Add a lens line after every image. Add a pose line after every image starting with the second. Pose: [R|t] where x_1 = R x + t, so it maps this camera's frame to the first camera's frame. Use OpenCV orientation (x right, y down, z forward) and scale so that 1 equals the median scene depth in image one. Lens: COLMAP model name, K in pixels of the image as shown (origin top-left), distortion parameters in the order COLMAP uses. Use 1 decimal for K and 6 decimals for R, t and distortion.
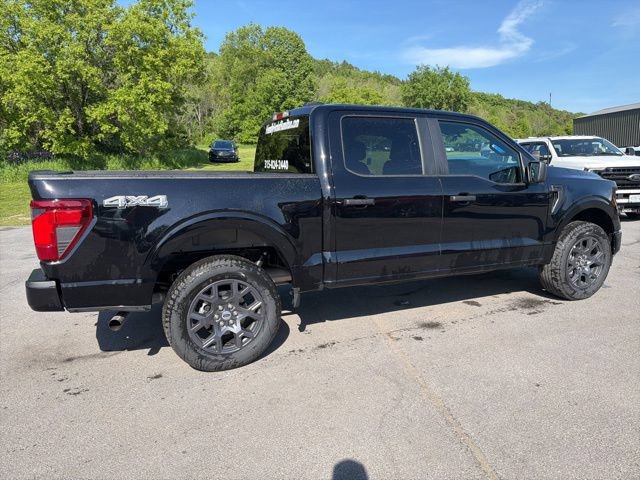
lens RADIAL K [[452.2, 0, 320.5], [0, 452.2, 234.9], [0, 0, 1]] dist [0.067263, -0.095301]
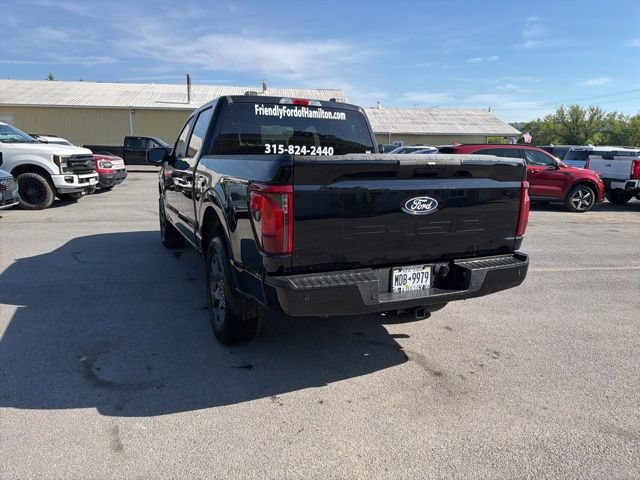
lens RADIAL K [[454.9, 0, 321.3], [0, 454.9, 237.9], [0, 0, 1]] dist [0.042614, -0.062076]
pose [[-0.024392, -0.171627, 0.984860, -0.220281], [0.138429, 0.975083, 0.173351, -0.026119], [-0.990072, 0.140561, -0.000026, 0.190678]]
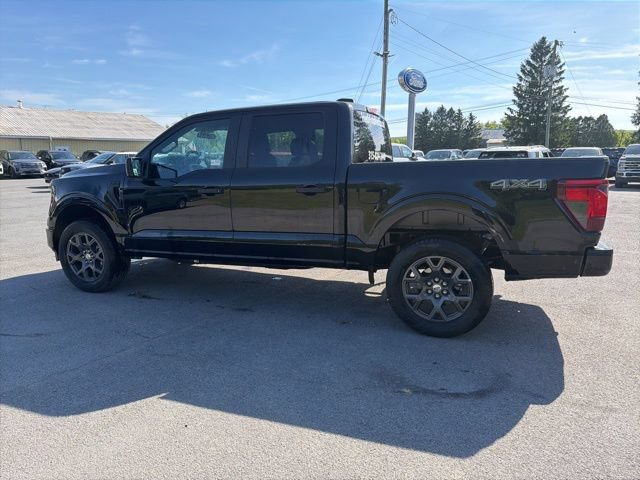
lens RADIAL K [[458.1, 0, 320.0], [0, 458.1, 240.0], [0, 0, 1]] dist [0.009074, -0.014529]
pose [[-0.716526, -0.100969, 0.690214, -0.149230], [0.126412, 0.954291, 0.270830, -0.053526], [-0.686011, 0.281308, -0.671010, 0.364408]]
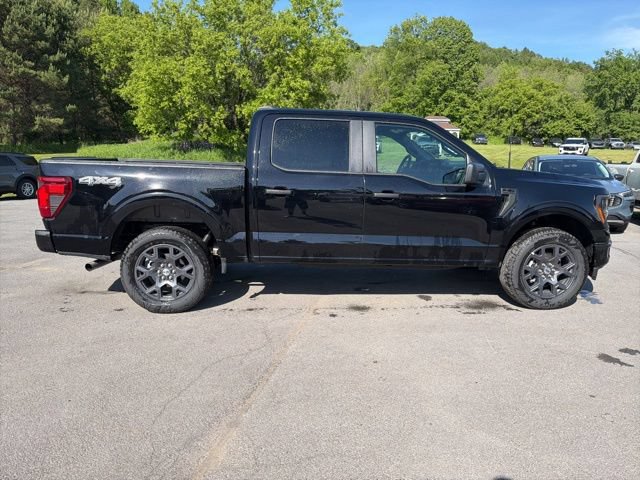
lens RADIAL K [[458.1, 0, 320.0], [0, 458.1, 240.0], [0, 0, 1]] dist [0.009074, -0.014529]
pose [[0.938324, 0.090692, -0.333650, 0.095399], [-0.083120, 0.995855, 0.036932, -0.000017], [0.335616, -0.006921, 0.941973, -0.013868]]
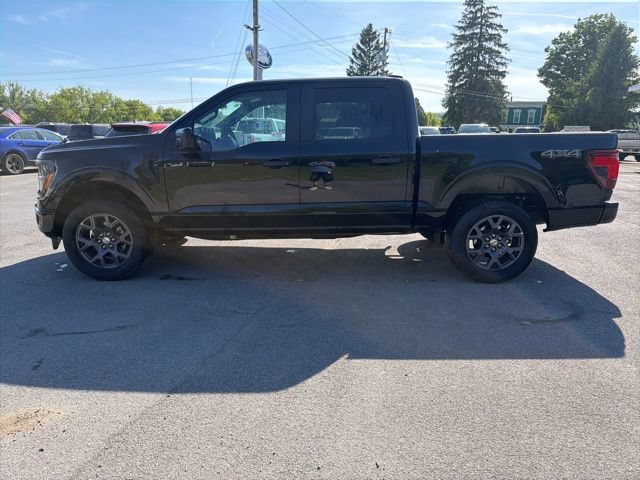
lens RADIAL K [[460.8, 0, 319.8], [0, 460.8, 233.6], [0, 0, 1]] dist [0.005249, -0.007976]
pose [[-0.916081, -0.071751, 0.394522, -0.075651], [0.072971, 0.937605, 0.339958, -0.063159], [-0.394298, 0.340217, -0.853687, 0.427071]]
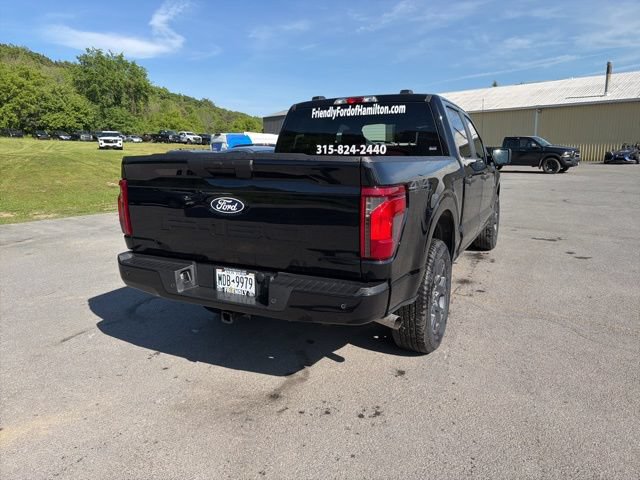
lens RADIAL K [[456.0, 0, 320.1], [0, 456.0, 230.7], [0, 0, 1]] dist [0.032543, -0.050440]
pose [[0.771332, -0.104923, 0.627725, -0.154246], [0.101070, 0.993994, 0.041952, -0.005432], [-0.628357, 0.031085, 0.777304, 0.053037]]
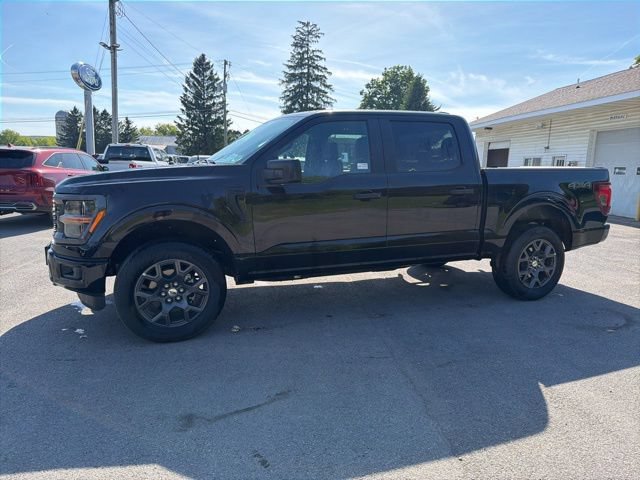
lens RADIAL K [[454.9, 0, 321.3], [0, 454.9, 237.9], [0, 0, 1]] dist [0.042614, -0.062076]
pose [[-0.999441, -0.006213, 0.032853, 0.030793], [0.004114, 0.952269, 0.305234, -0.066598], [-0.033182, 0.305198, -0.951711, 0.440073]]
